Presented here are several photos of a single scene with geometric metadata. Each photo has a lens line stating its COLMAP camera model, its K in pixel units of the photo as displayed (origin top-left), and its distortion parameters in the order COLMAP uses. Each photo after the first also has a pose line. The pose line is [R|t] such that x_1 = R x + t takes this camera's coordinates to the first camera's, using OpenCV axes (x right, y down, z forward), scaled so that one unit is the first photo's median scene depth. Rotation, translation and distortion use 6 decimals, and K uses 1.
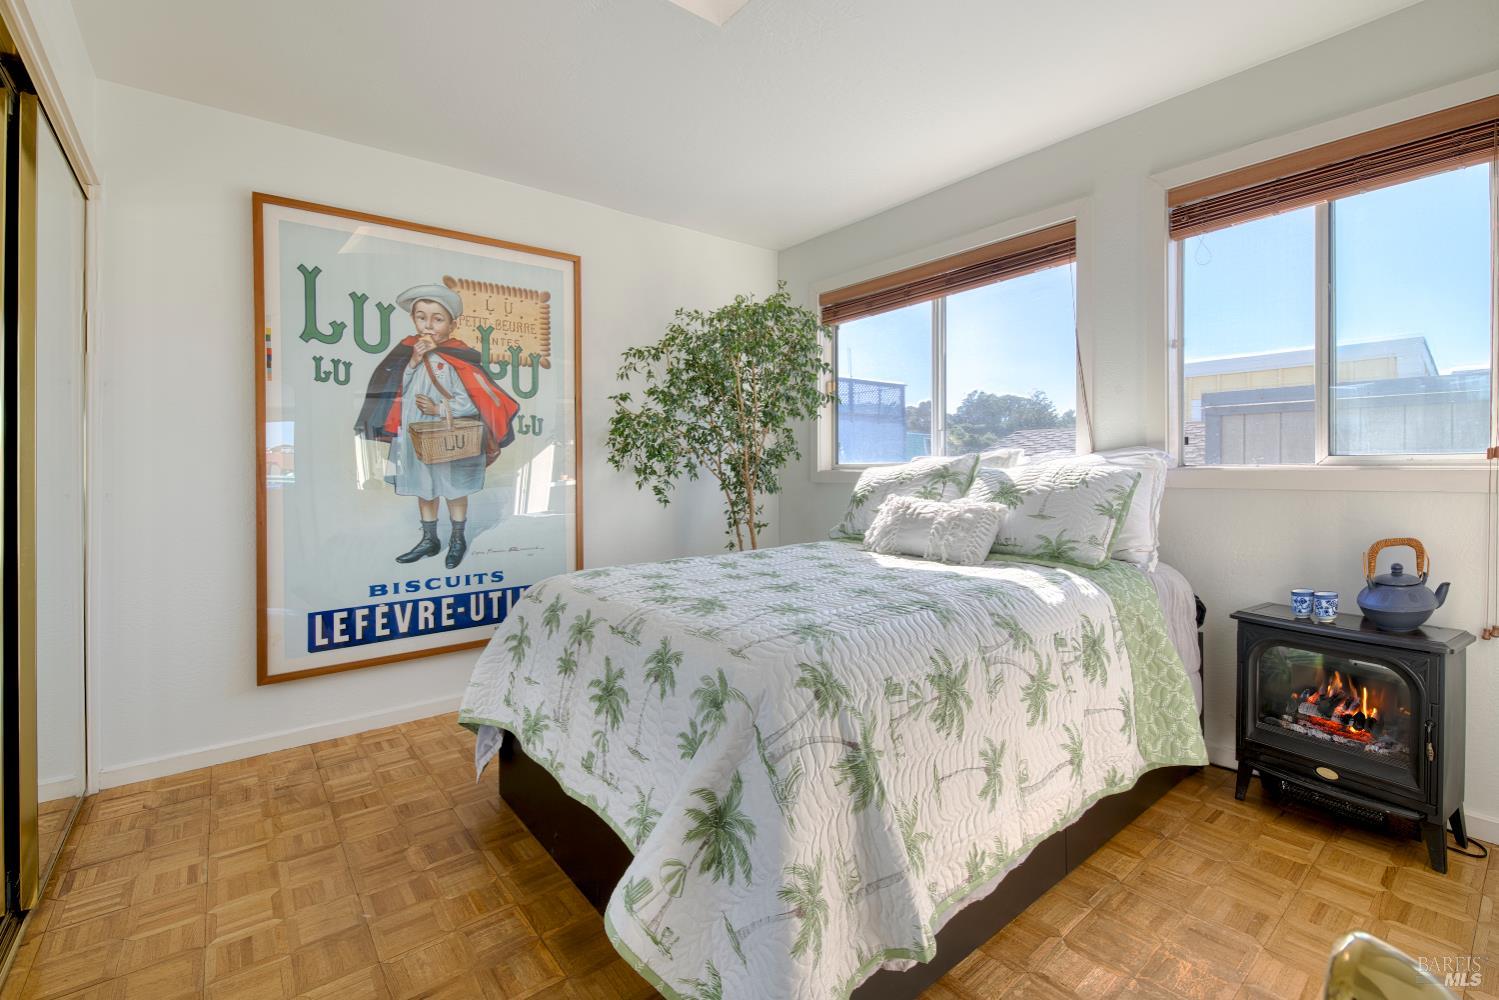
lens RADIAL K [[673.7, 0, 745.8], [0, 673.7, 452.3], [0, 0, 1]] dist [-0.003662, -0.007852]
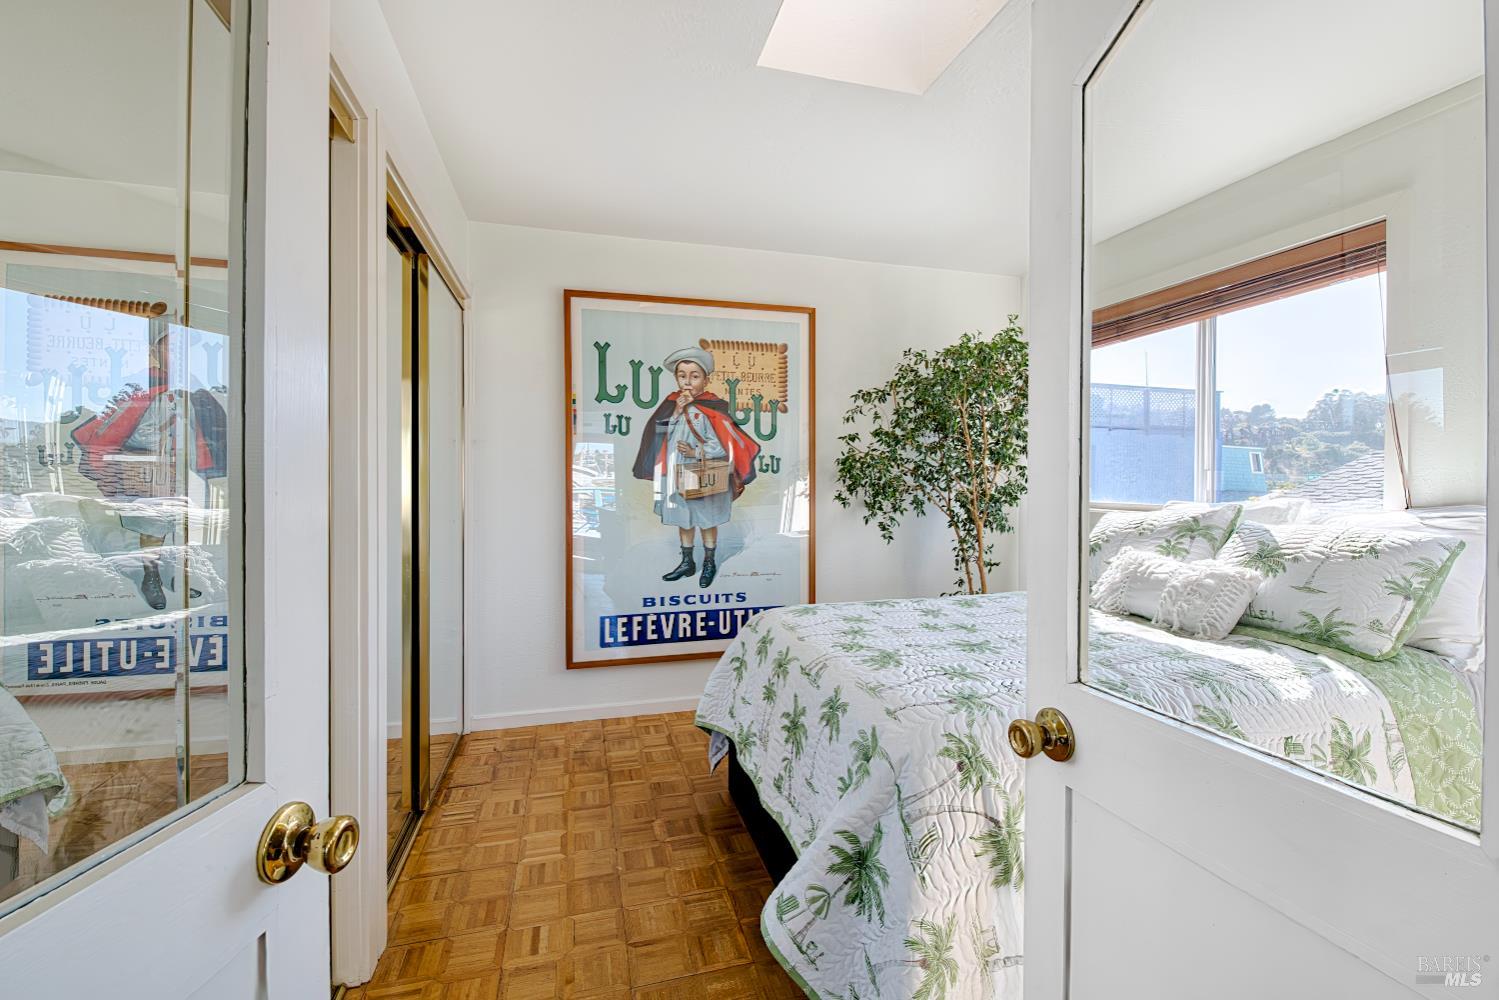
lens RADIAL K [[673.7, 0, 745.8], [0, 673.7, 452.3], [0, 0, 1]] dist [-0.003662, -0.007852]
pose [[0.913513, -0.001064, -0.406807, 0.132758], [0.001552, 0.999998, 0.000869, -0.079312], [0.406805, -0.001426, 0.913514, -0.061581]]
